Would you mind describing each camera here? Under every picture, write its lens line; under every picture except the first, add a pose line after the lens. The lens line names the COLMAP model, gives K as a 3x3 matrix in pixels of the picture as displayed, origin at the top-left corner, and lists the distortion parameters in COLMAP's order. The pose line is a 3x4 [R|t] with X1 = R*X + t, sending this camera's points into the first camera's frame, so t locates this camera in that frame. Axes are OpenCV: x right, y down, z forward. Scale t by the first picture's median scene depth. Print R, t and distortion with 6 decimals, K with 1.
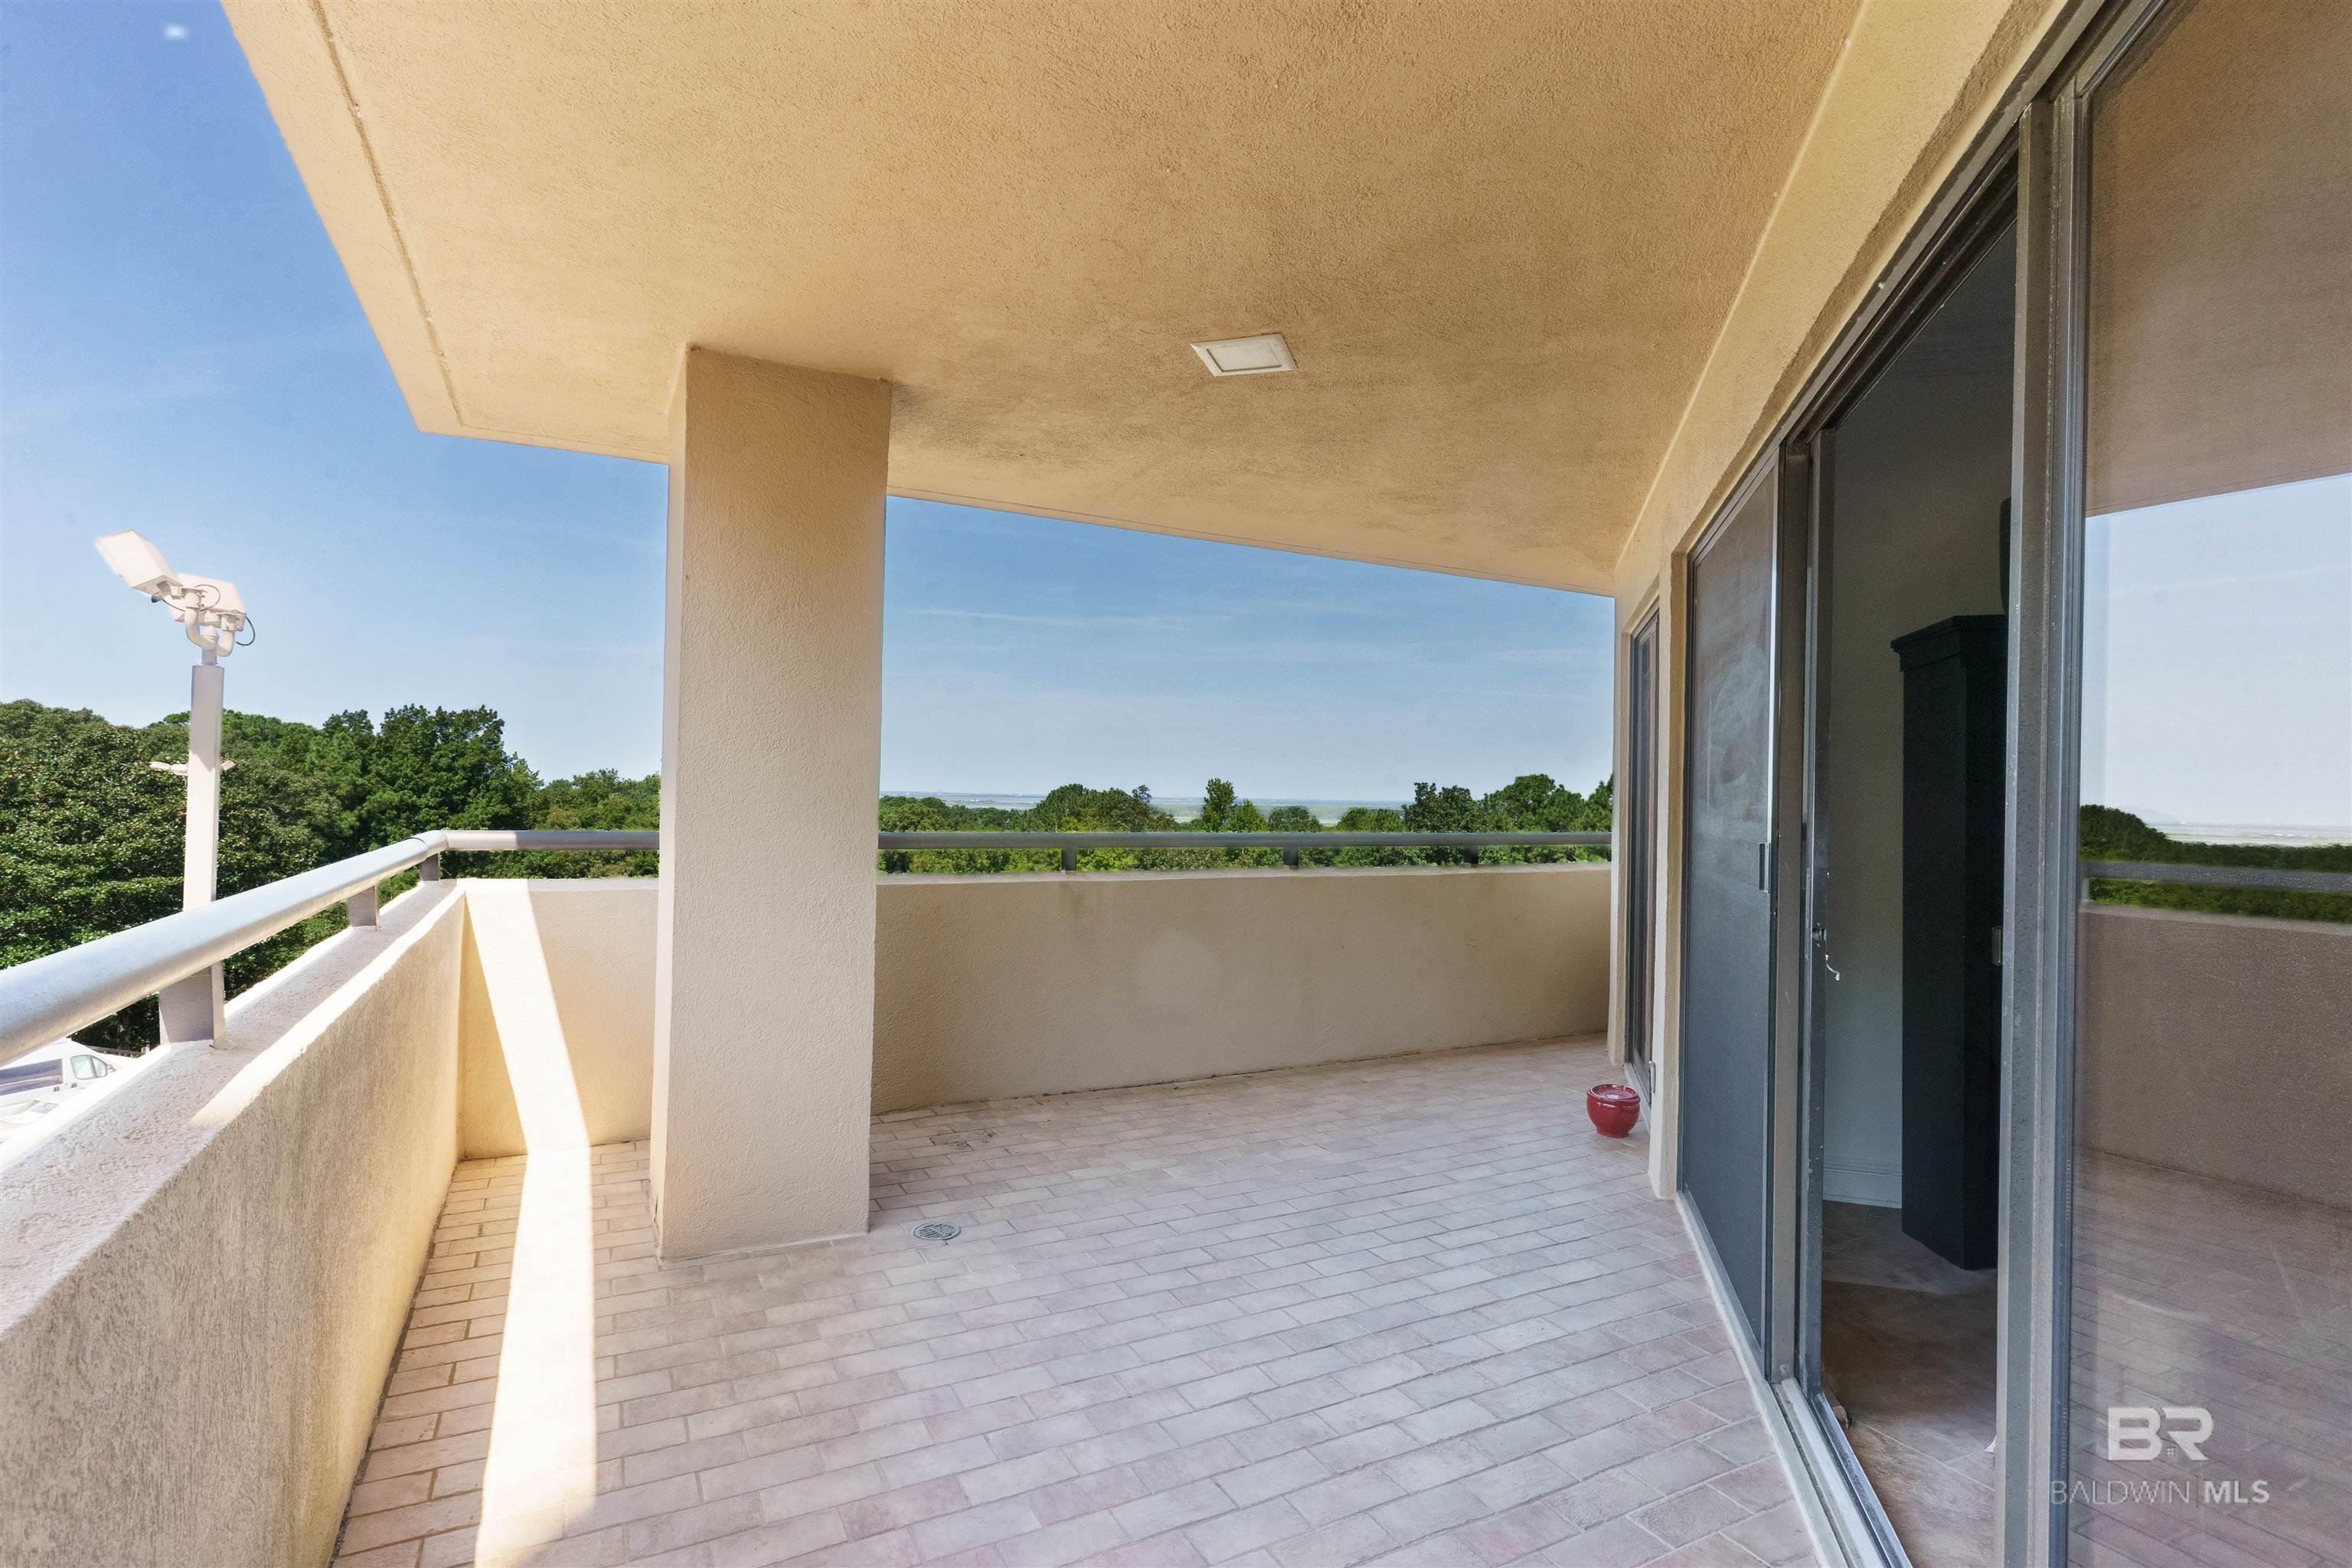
lens RADIAL K [[1117.0, 0, 1161.7], [0, 1117.0, 787.3], [0, 0, 1]] dist [0.001928, -0.000465]
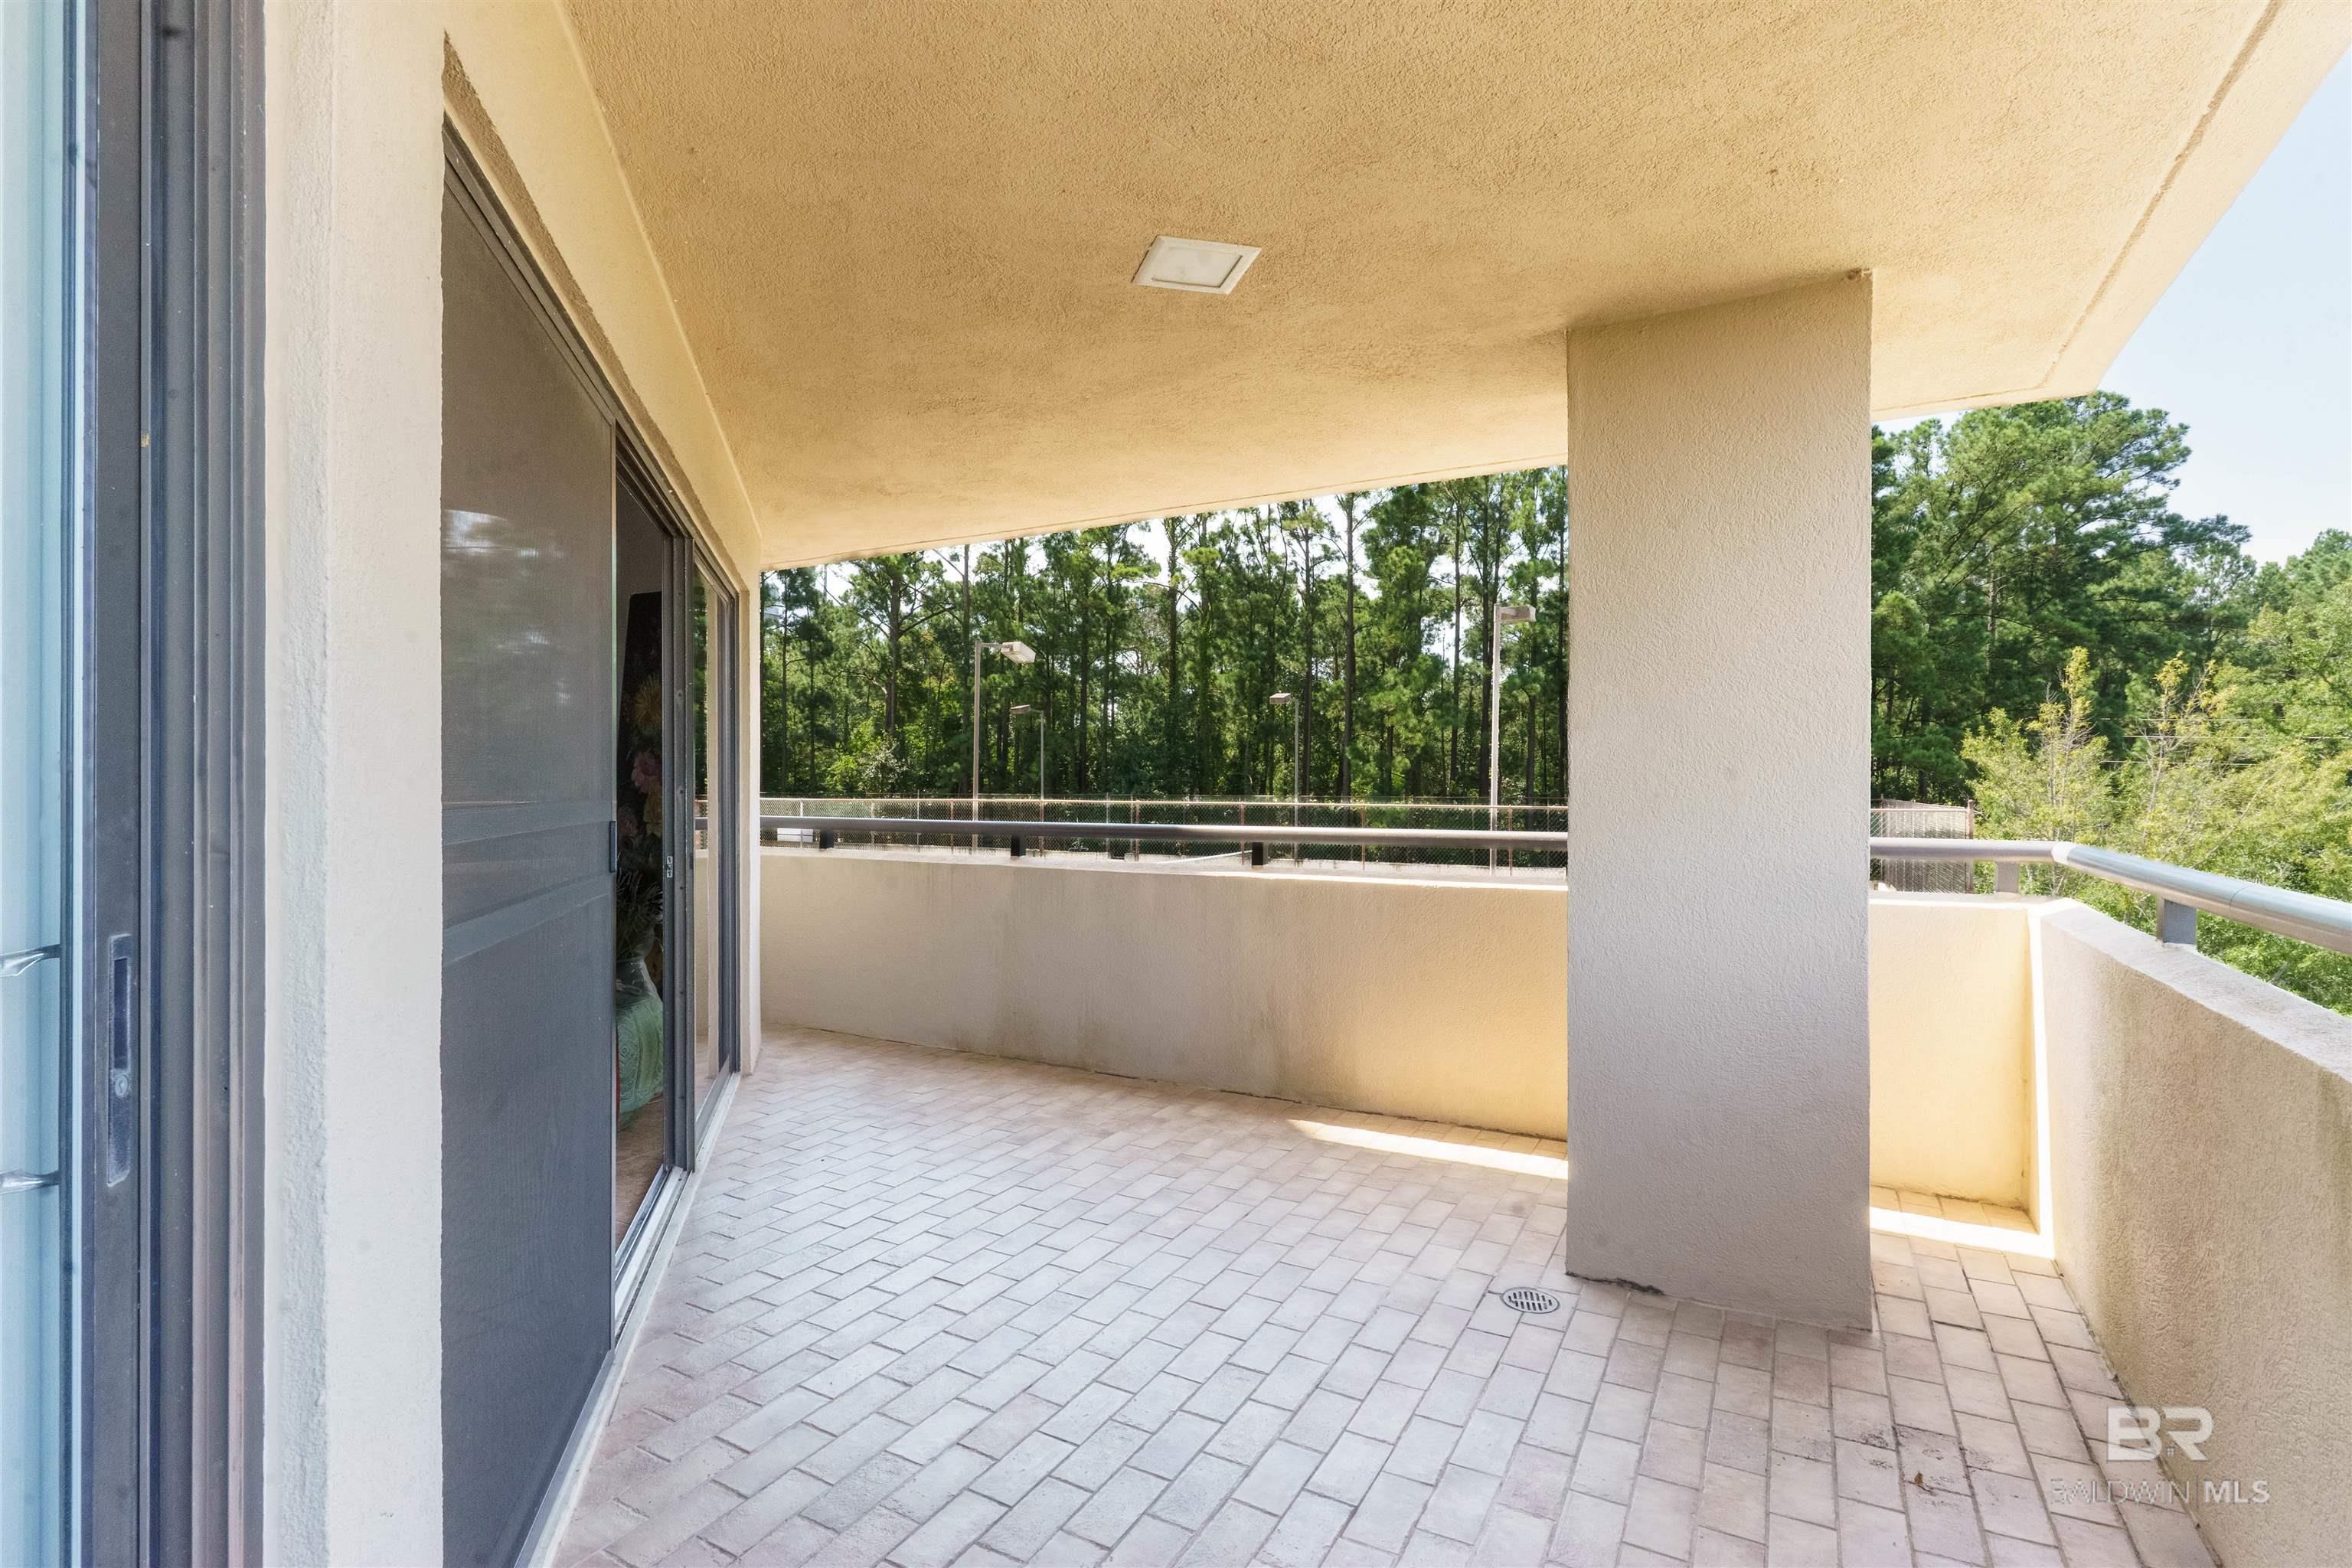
lens RADIAL K [[1117.0, 0, 1161.7], [0, 1117.0, 787.3], [0, 0, 1]] dist [0.001928, -0.000465]
pose [[-0.838494, -0.019861, -0.544548, 0.590670], [-0.014325, 0.999794, -0.014407, 0.024633], [0.544722, -0.004279, -0.838606, 1.820022]]
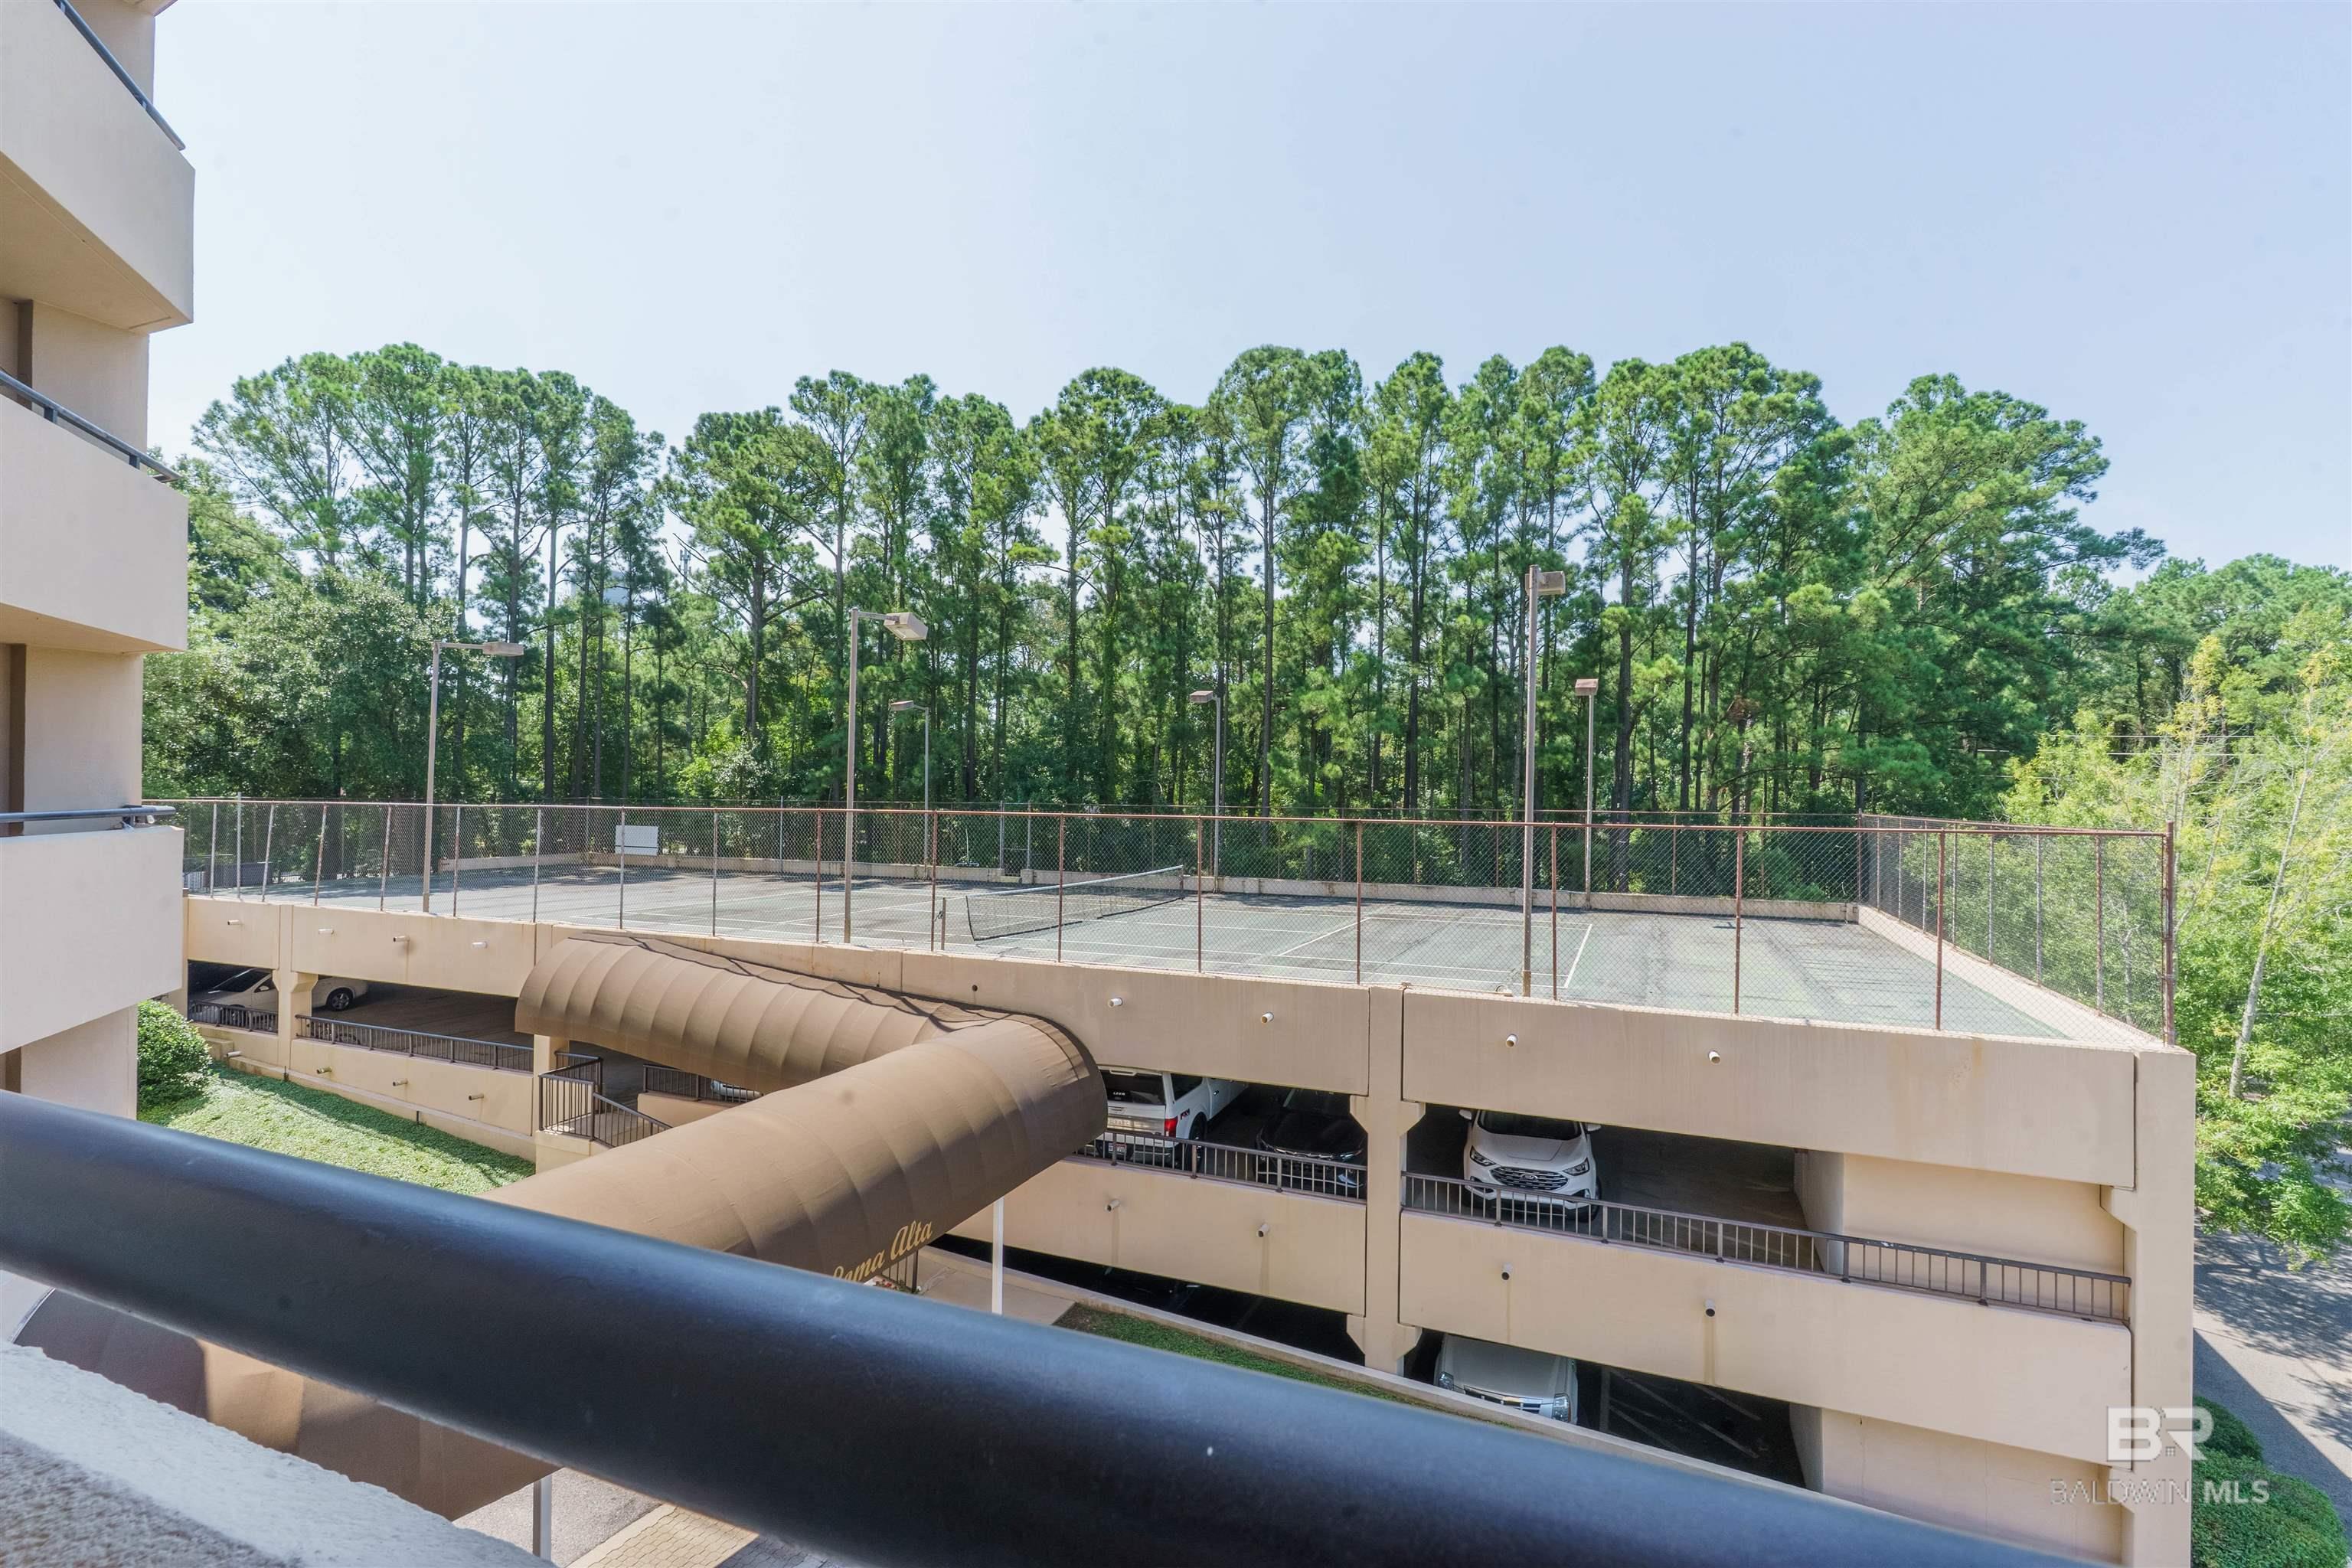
lens RADIAL K [[1108.1, 0, 1164.2], [0, 1108.1, 786.5], [0, 0, 1]] dist [0.003765, 0.000865]
pose [[-0.771706, -0.030752, -0.635235, 0.543586], [-0.019658, 0.999506, -0.024506, 0.023056], [0.635676, -0.006424, -0.771930, 1.710105]]
